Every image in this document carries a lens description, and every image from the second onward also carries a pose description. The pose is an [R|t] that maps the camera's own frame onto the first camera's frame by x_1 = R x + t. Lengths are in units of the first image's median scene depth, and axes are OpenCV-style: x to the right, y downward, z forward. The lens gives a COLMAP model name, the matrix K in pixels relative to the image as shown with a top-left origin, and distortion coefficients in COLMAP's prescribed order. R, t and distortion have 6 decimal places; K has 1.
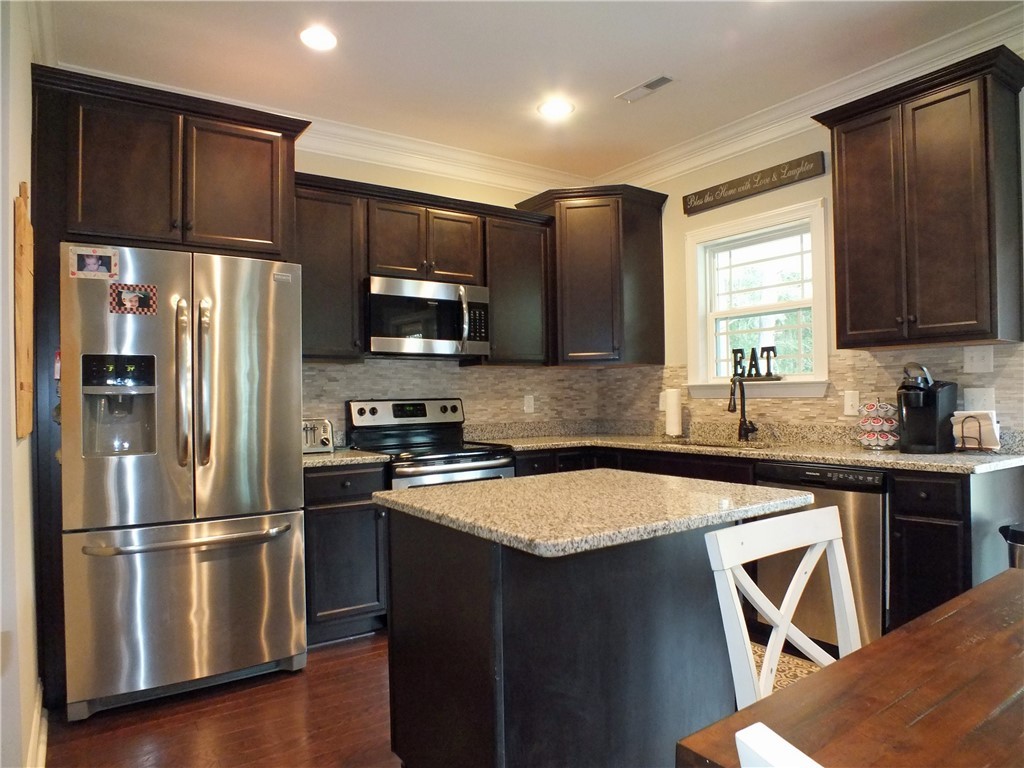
lens RADIAL K [[655.0, 0, 511.3], [0, 655.0, 391.5], [0, 0, 1]] dist [-0.073878, 0.029257]
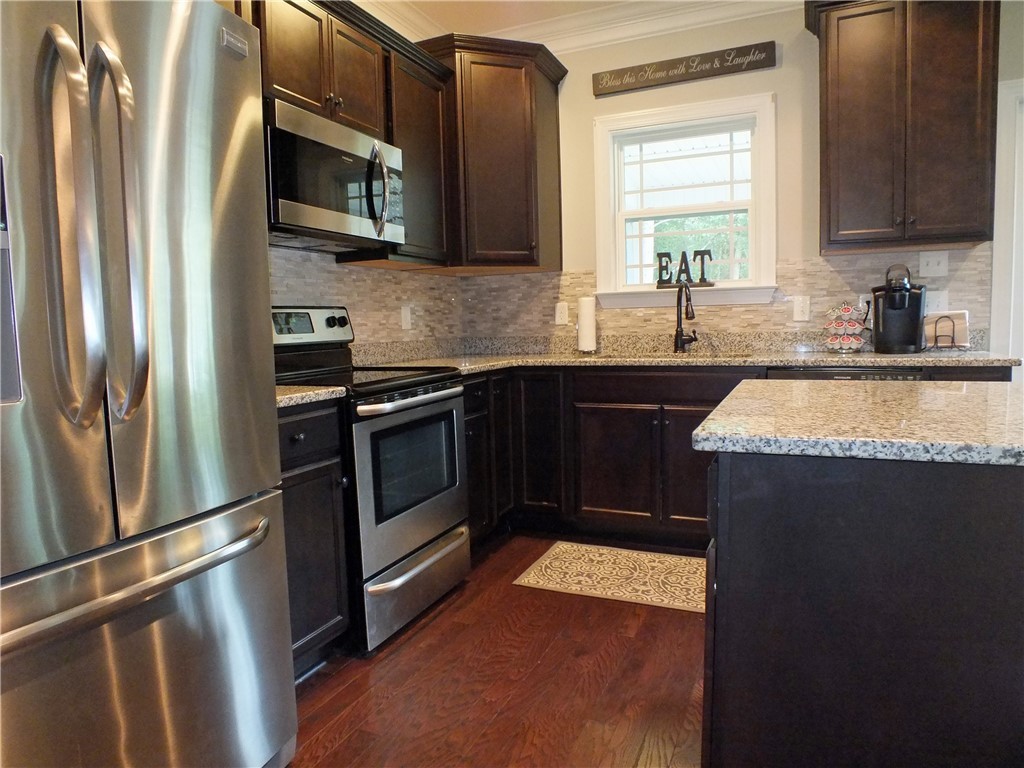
lens RADIAL K [[655.0, 0, 507.7], [0, 655.0, 382.9], [0, 0, 1]] dist [-0.073878, 0.029257]
pose [[0.855202, -0.053944, 0.515480, -0.329422], [0.010461, 0.996163, 0.086892, 0.036144], [-0.518190, -0.068918, 0.852484, 0.336802]]
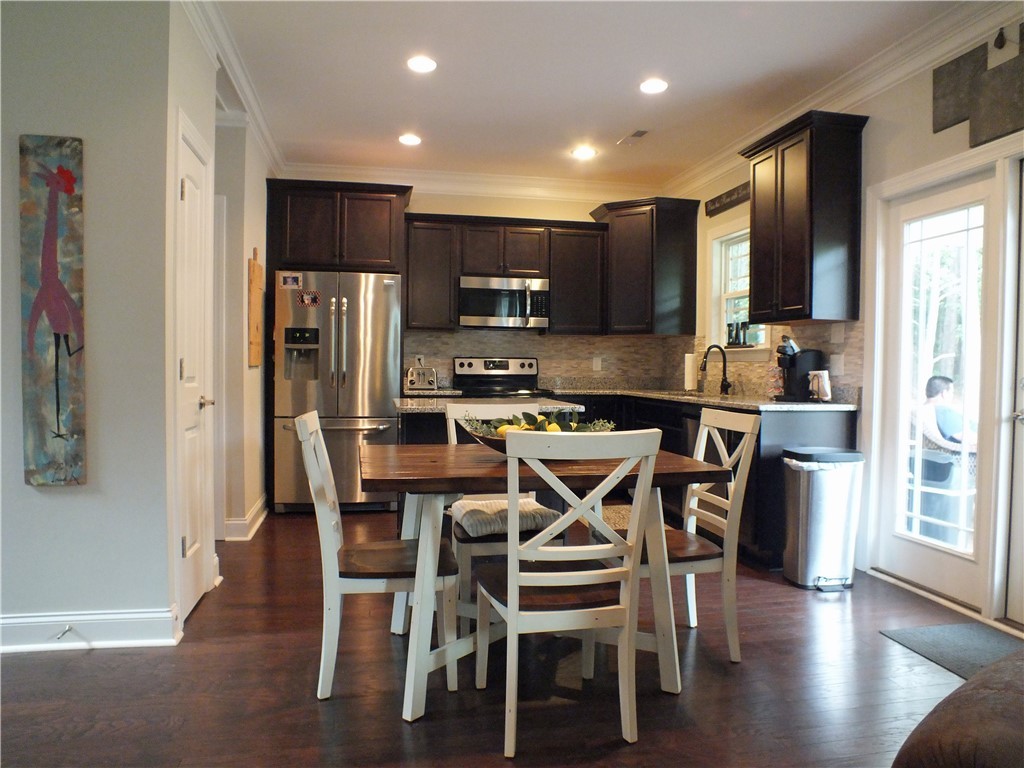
lens RADIAL K [[709.6, 0, 515.9], [0, 709.6, 377.4], [0, 0, 1]] dist [-0.045072, 0.009212]
pose [[0.923472, 0.029888, -0.382500, 0.513159], [-0.020627, 0.999387, 0.028291, 0.010822], [0.383111, -0.018237, 0.923522, -0.461724]]
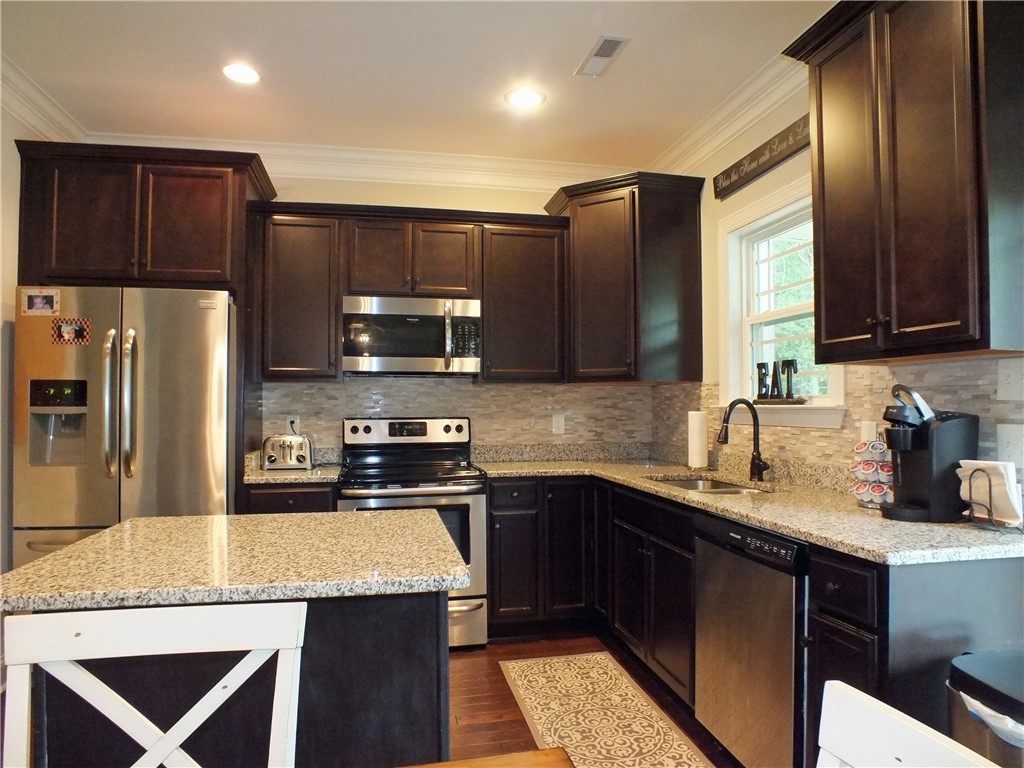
lens RADIAL K [[655.0, 0, 511.3], [0, 655.0, 393.1], [0, 0, 1]] dist [-0.073878, 0.029257]
pose [[0.922020, 0.005754, -0.387100, 0.387439], [-0.009352, 0.999929, -0.007412, -0.020697], [0.387029, 0.010454, 0.922008, 0.163023]]
